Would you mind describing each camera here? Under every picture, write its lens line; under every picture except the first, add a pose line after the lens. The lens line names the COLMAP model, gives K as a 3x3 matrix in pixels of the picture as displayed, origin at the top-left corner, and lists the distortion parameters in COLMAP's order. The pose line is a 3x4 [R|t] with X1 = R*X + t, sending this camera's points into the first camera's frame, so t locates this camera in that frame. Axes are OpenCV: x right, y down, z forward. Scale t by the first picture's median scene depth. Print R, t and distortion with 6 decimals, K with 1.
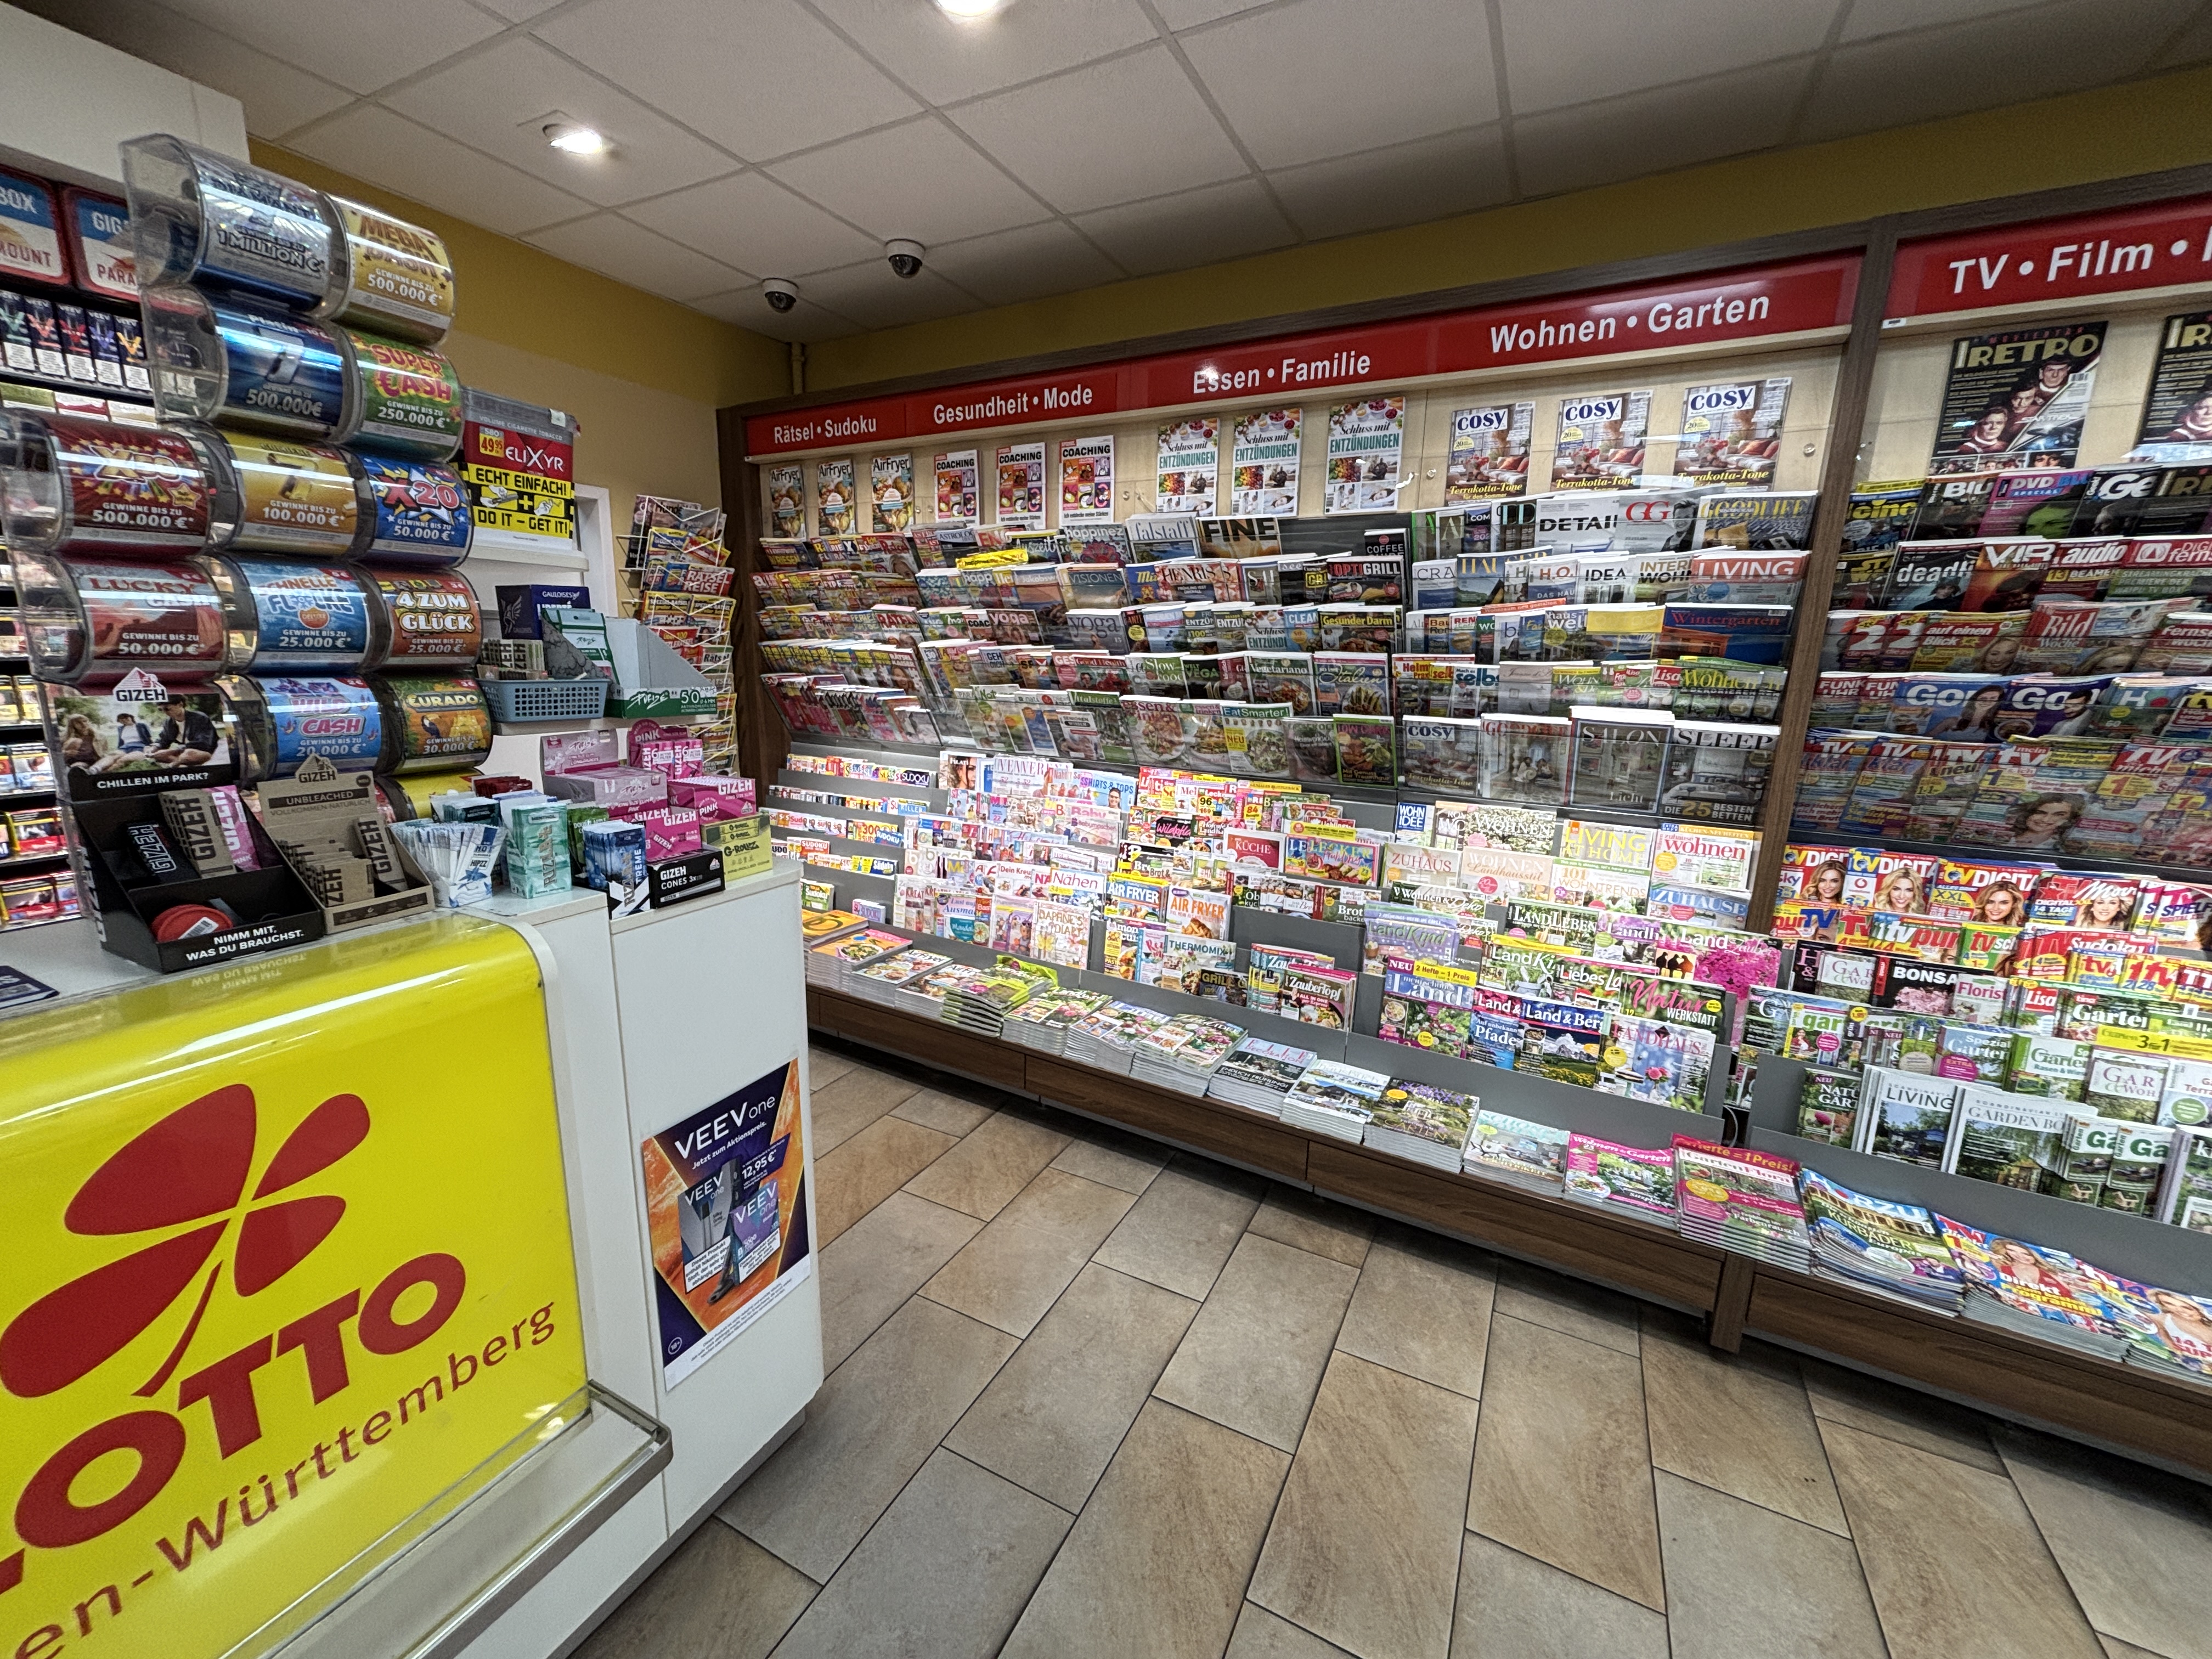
lens RADIAL K [[887.4, 0, 1104.1], [0, 887.4, 830.9], [0, 0, 1]] dist [-0.003512, 0.000454]
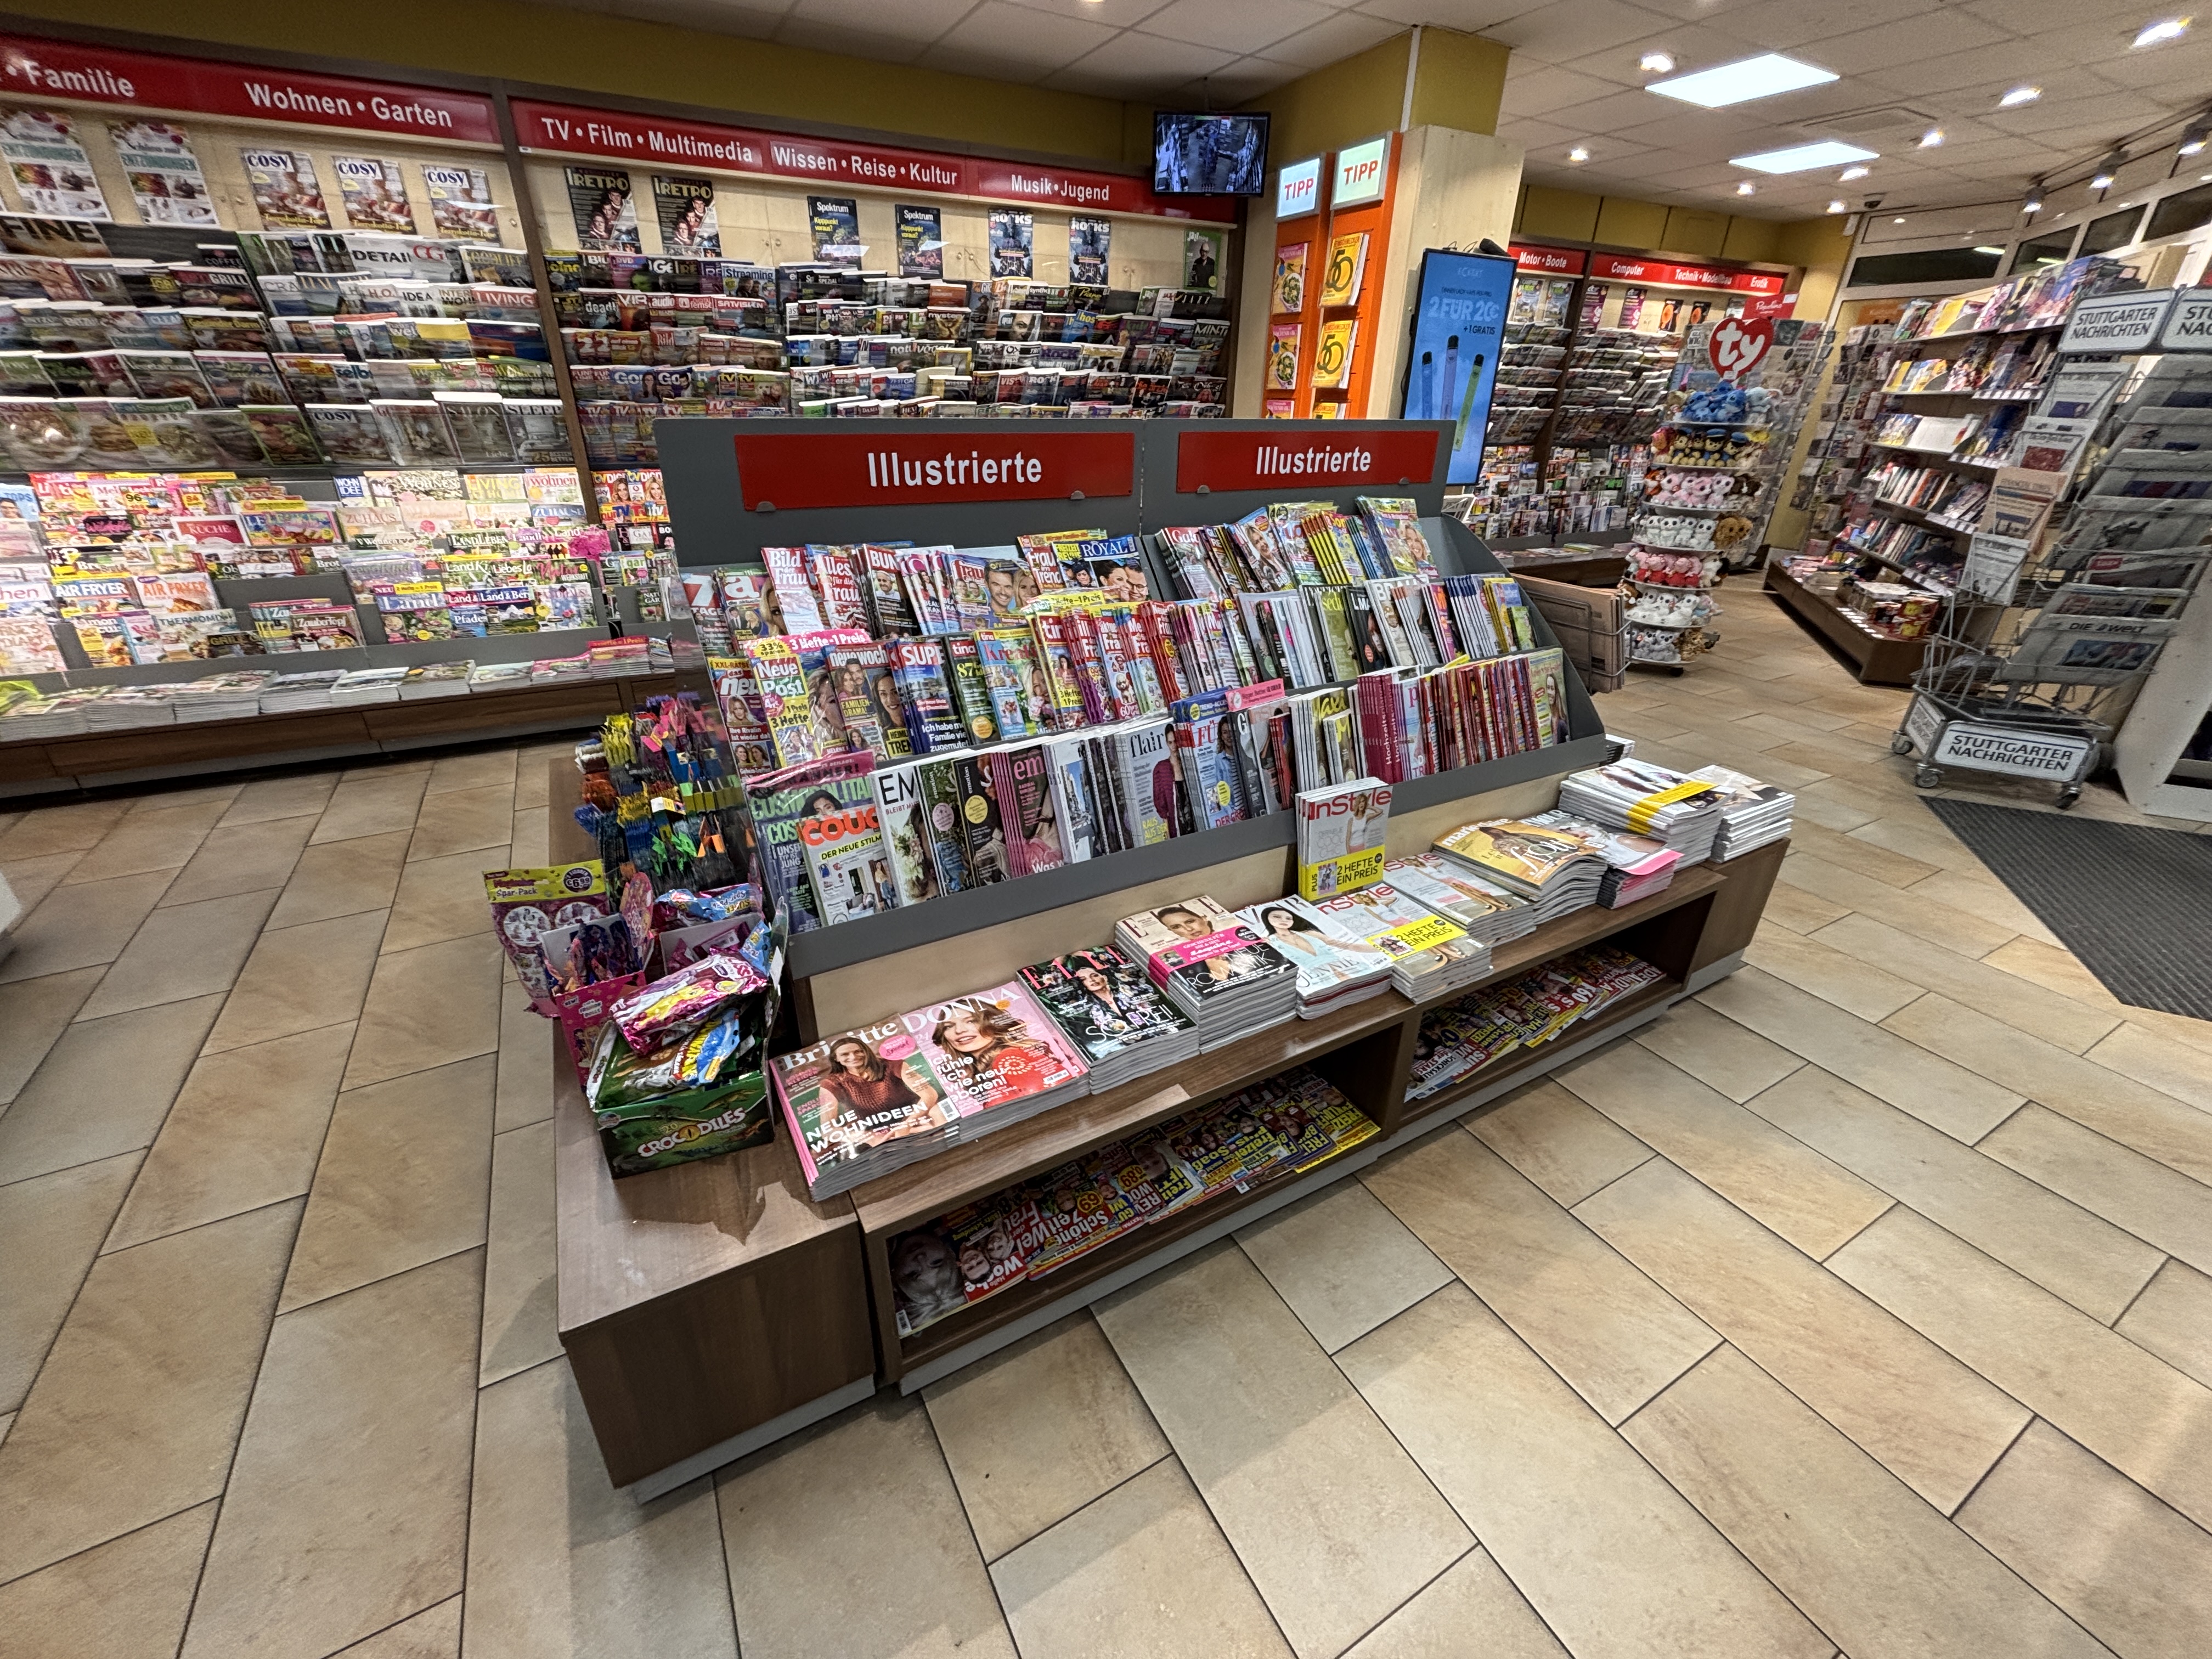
lens RADIAL K [[887.4, 0, 1104.2], [0, 887.4, 830.6], [0, 0, 1]] dist [-0.003512, 0.000454]
pose [[0.551265, -0.381319, 0.742094, -0.253455], [0.165289, 0.921733, 0.350840, 0.209672], [-0.817794, -0.070746, 0.571146, -0.861231]]
